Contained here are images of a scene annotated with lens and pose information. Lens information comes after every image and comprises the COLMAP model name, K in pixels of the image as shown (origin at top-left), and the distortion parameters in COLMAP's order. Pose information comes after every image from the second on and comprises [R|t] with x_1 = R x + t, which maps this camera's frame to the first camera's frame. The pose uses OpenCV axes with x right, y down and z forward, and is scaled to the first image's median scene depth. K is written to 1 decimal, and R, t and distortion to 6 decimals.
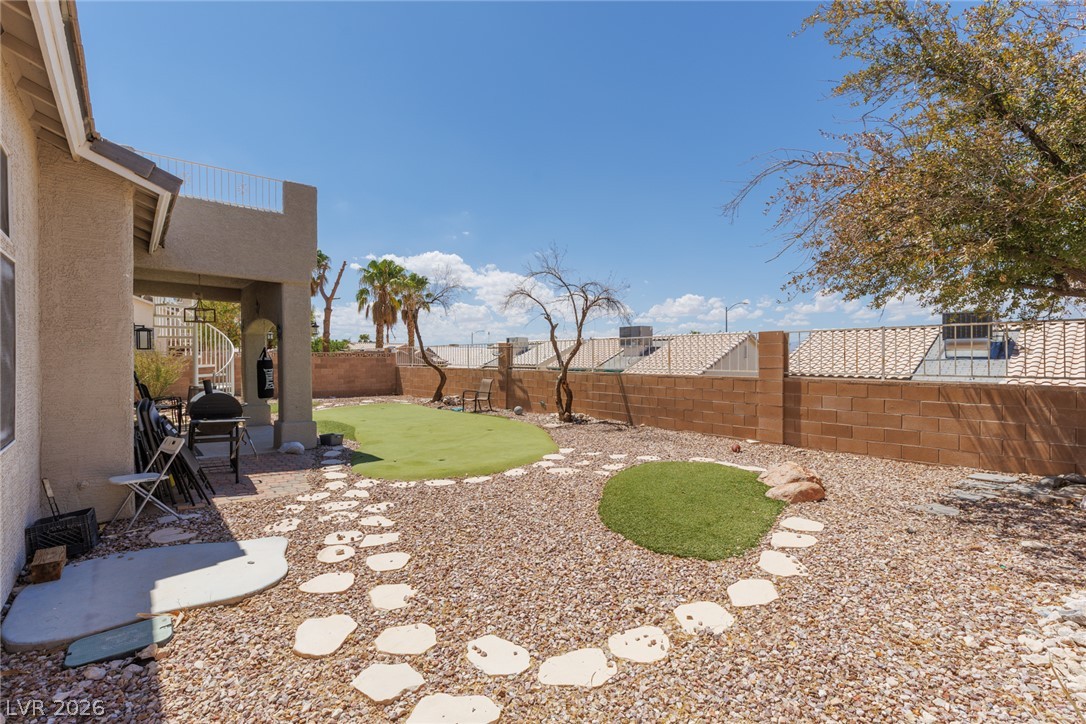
lens RADIAL K [[489.9, 0, 556.7], [0, 489.9, 358.8], [0, 0, 1]] dist [0.003848, 0.000729]
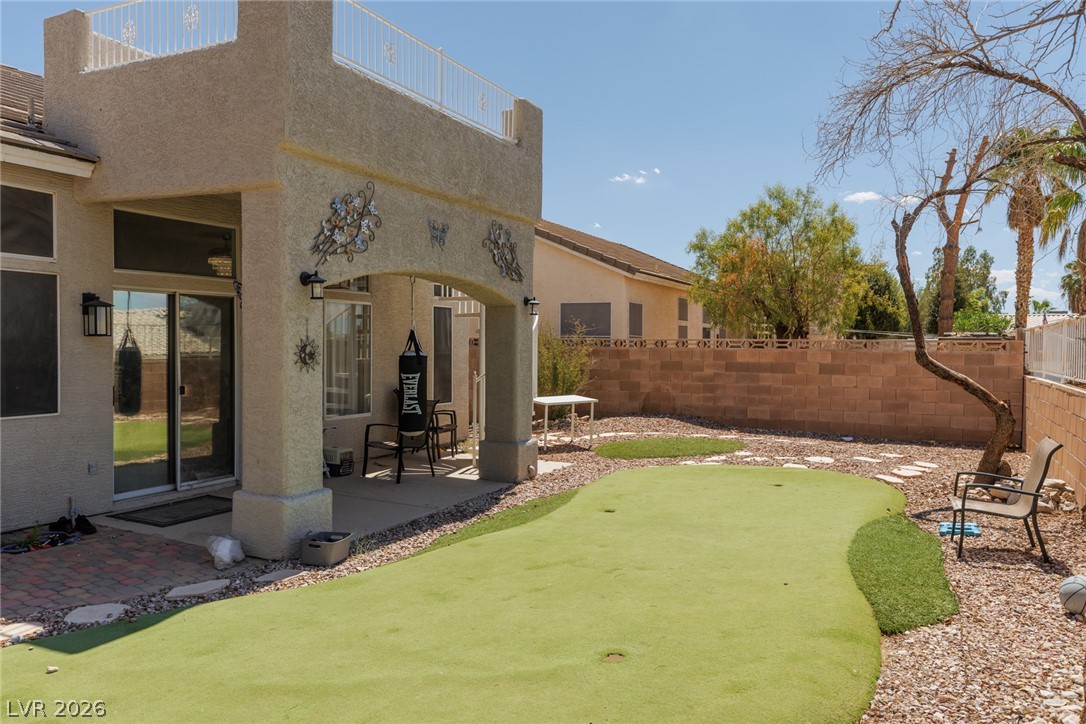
lens RADIAL K [[806.4, 0, 553.5], [0, 806.4, 371.9], [0, 0, 1]] dist [-0.005198, 0.013561]
pose [[0.395974, 0.037787, -0.917484, 0.185408], [-0.011904, 0.999280, 0.036018, -0.010648], [0.918185, -0.003340, 0.396139, 0.674887]]
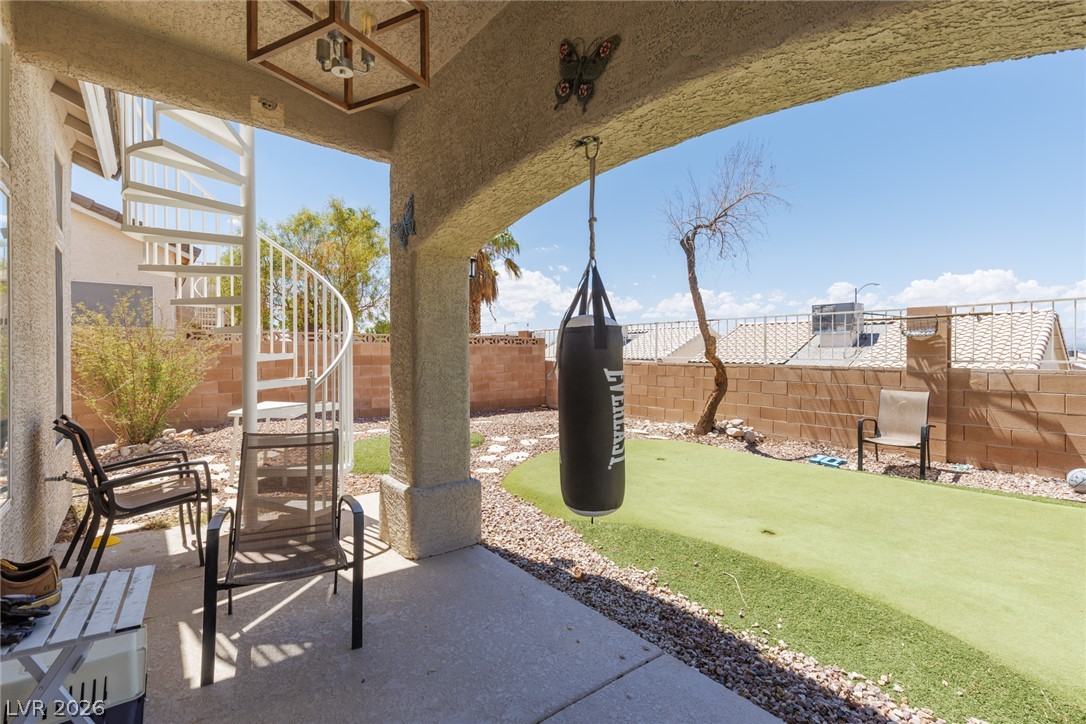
lens RADIAL K [[489.9, 0, 539.4], [0, 489.9, 356.0], [0, 0, 1]] dist [0.003848, 0.000729]
pose [[0.998968, 0.003534, -0.045279, -0.512398], [-0.003352, 0.999986, 0.004107, 0.011993], [0.045293, -0.003951, 0.998966, 0.661128]]
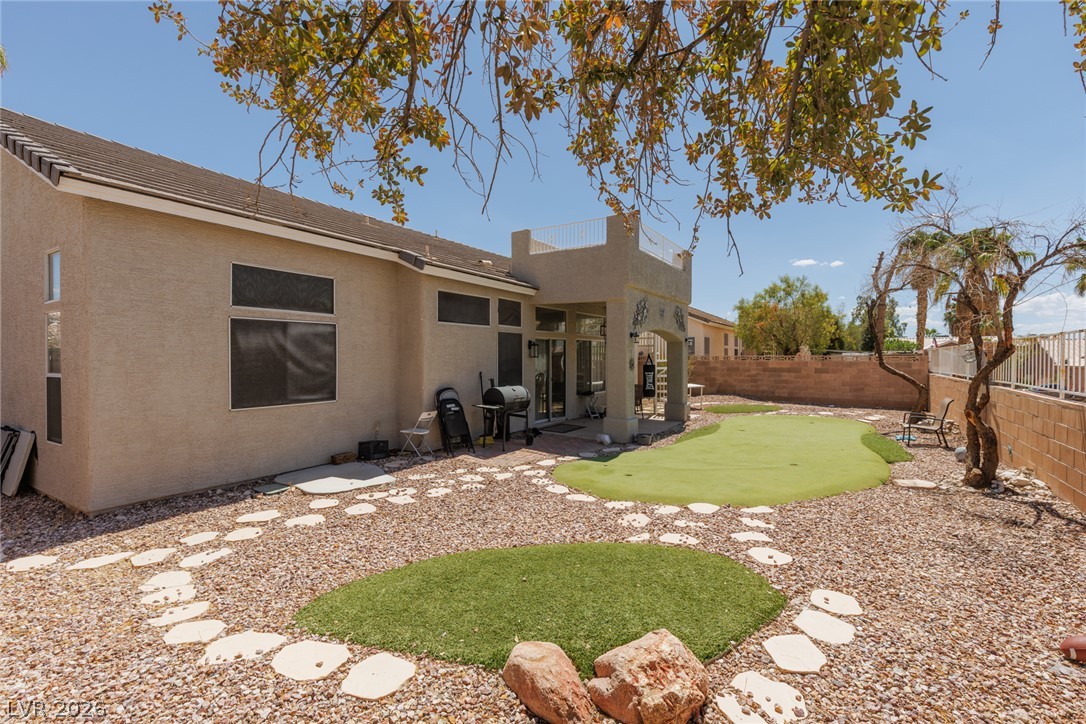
lens RADIAL K [[489.9, 0, 549.0], [0, 489.9, 363.7], [0, 0, 1]] dist [0.003848, 0.000729]
pose [[0.287670, 0.015833, -0.957599, 0.388634], [-0.005653, 0.999874, 0.014834, -0.013730], [0.957713, 0.001146, 0.287723, 0.361485]]
